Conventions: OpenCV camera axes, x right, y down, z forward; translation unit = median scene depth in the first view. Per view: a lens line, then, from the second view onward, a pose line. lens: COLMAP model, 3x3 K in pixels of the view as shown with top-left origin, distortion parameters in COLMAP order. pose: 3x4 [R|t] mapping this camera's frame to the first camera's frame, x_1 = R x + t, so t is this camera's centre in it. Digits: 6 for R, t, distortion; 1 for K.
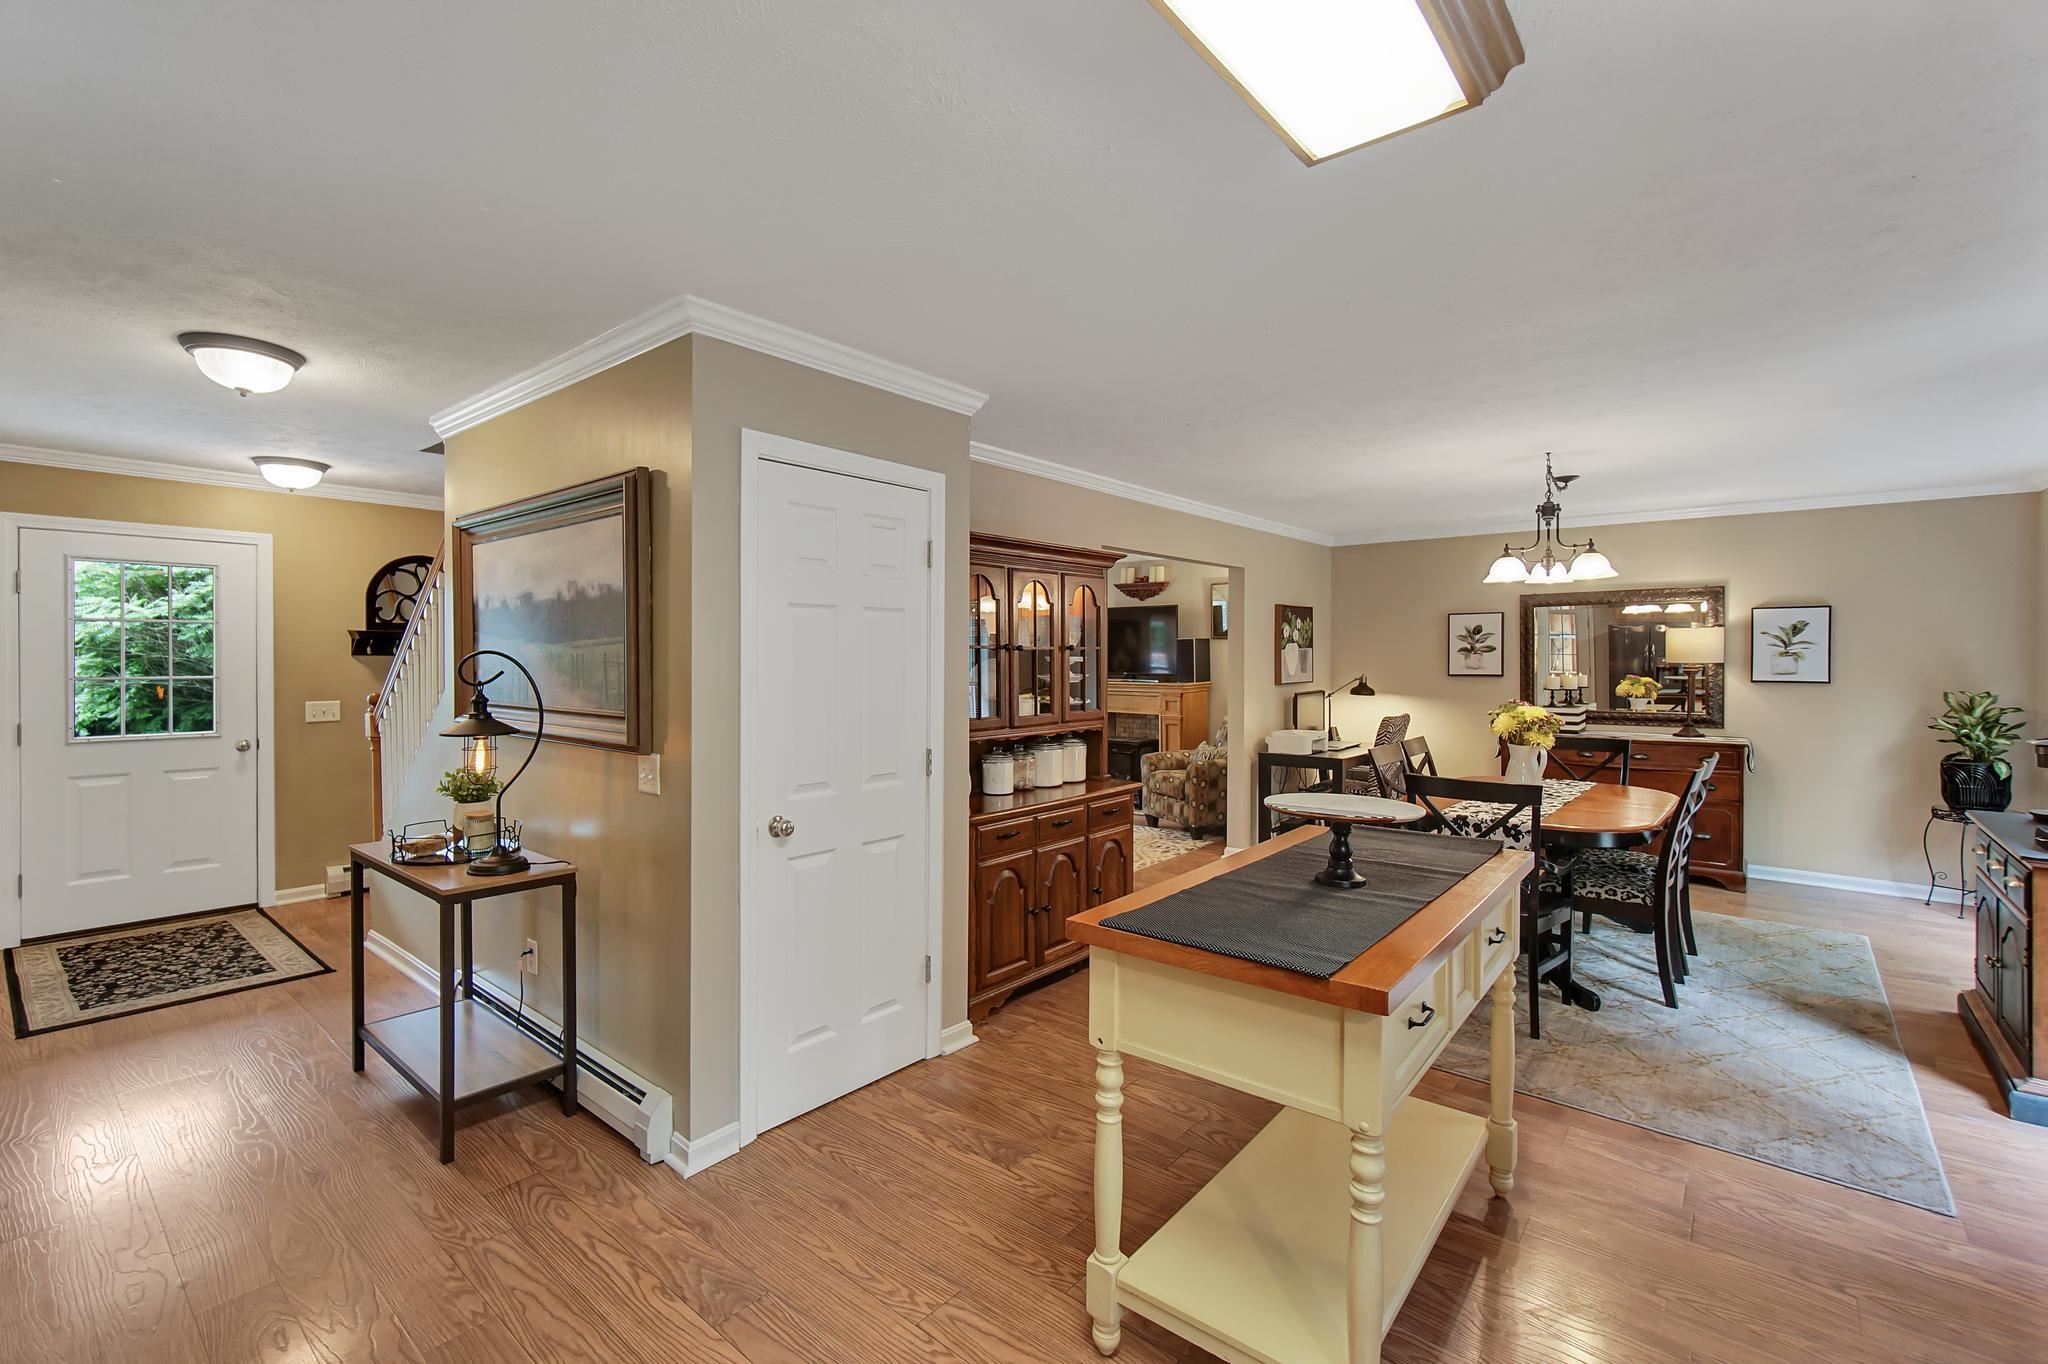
lens RADIAL K [[901.4, 0, 1030.1], [0, 901.4, 673.5], [0, 0, 1]] dist [0.002708, -0.000016]
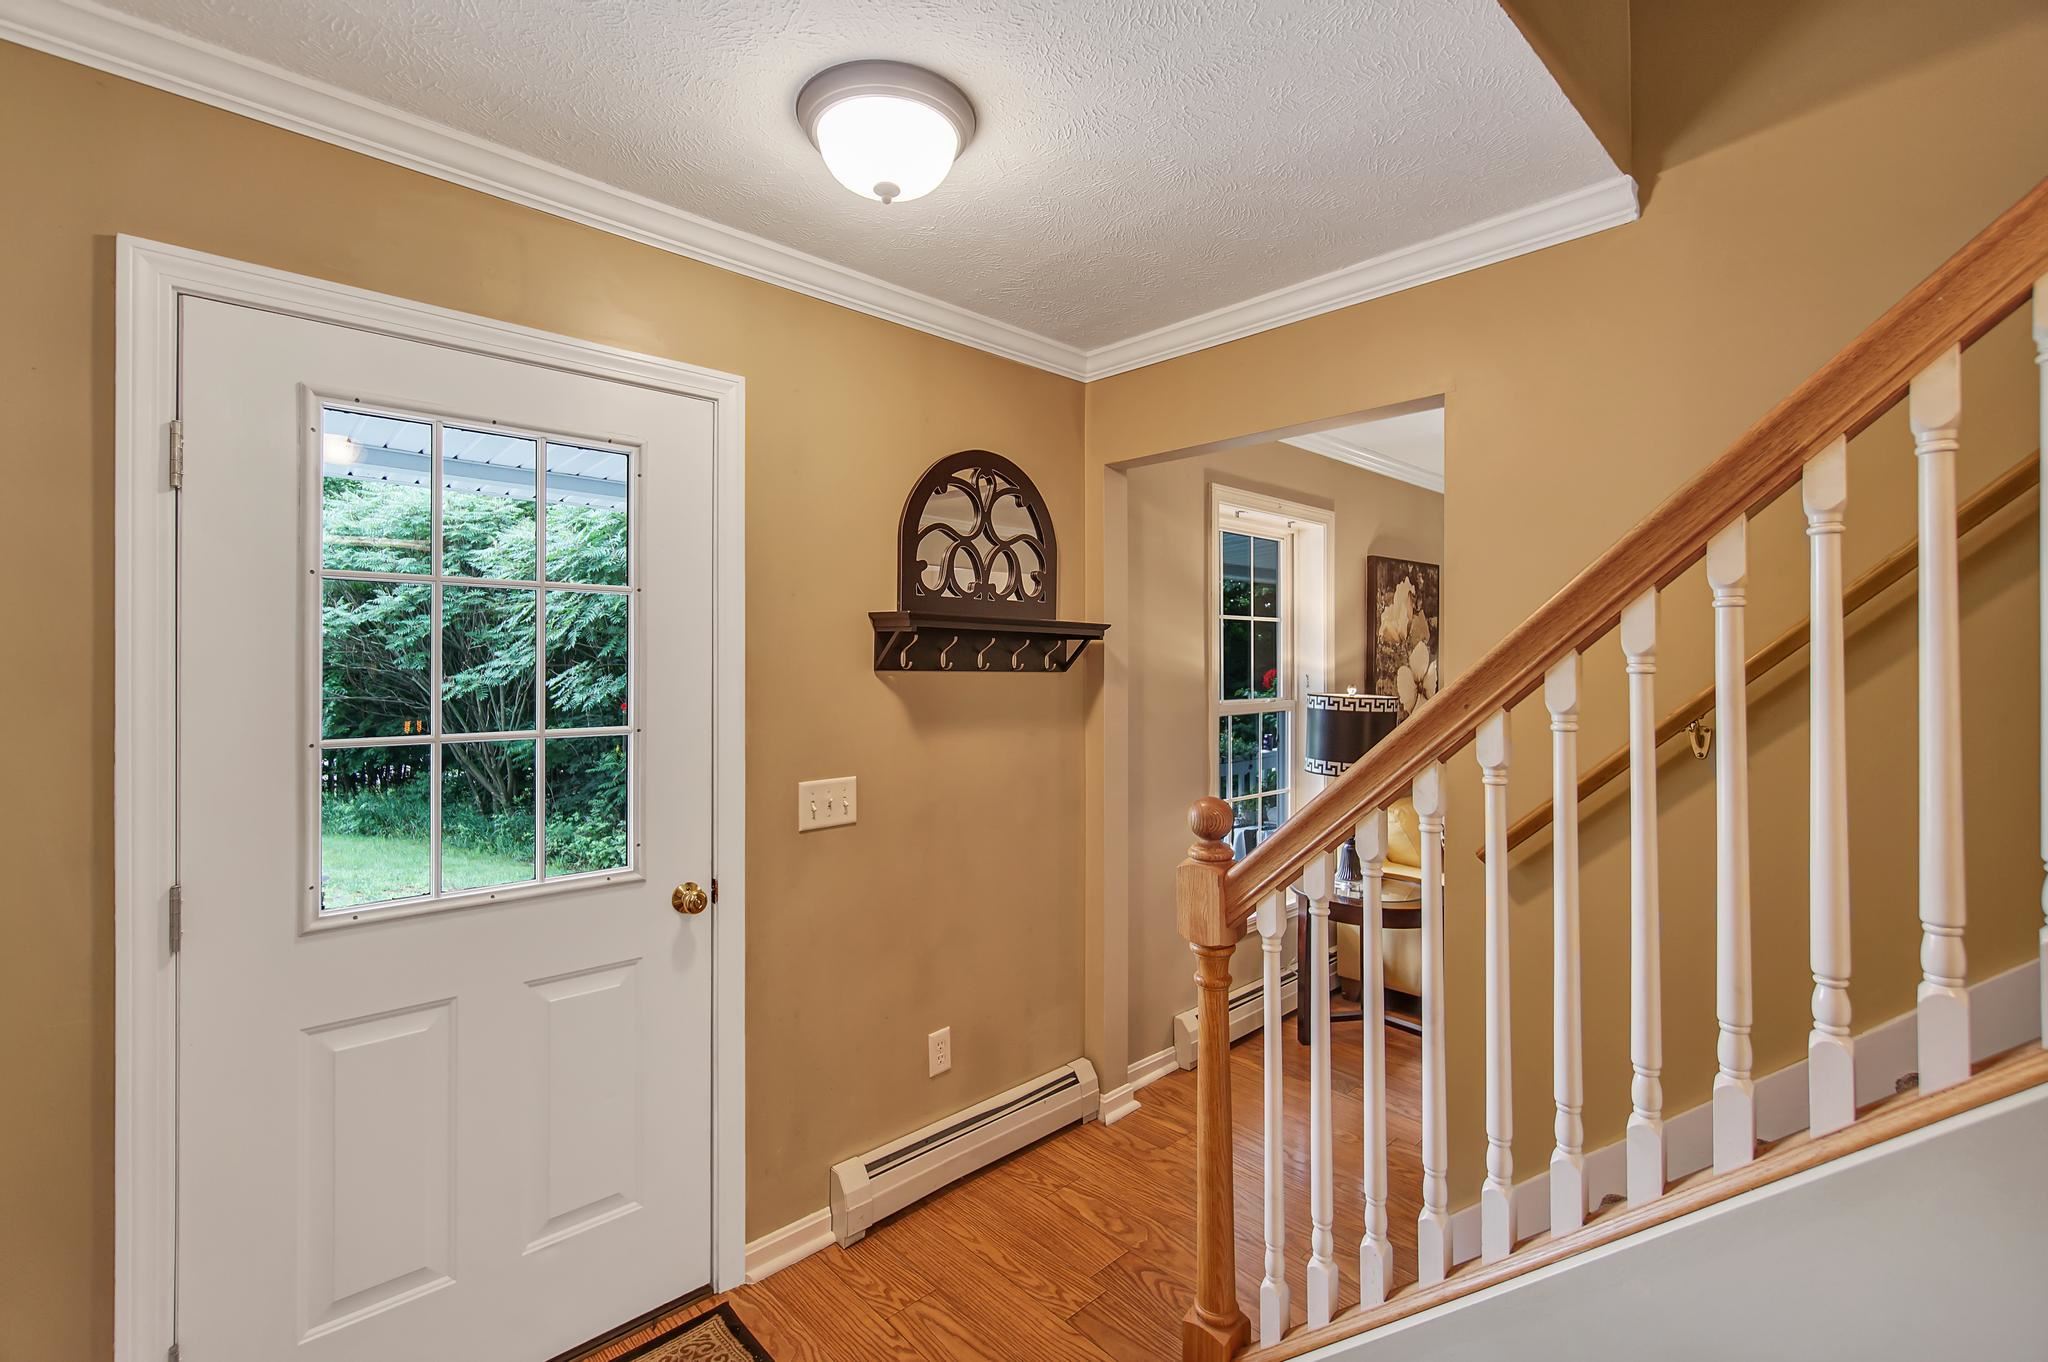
lens RADIAL K [[901.4, 0, 1034.9], [0, 901.4, 667.6], [0, 0, 1]] dist [0.002708, -0.000016]
pose [[0.993754, -0.005663, -0.111448, -0.617965], [0.004235, 0.999906, -0.013047, -0.015364], [0.111512, 0.012494, 0.993685, 0.567527]]
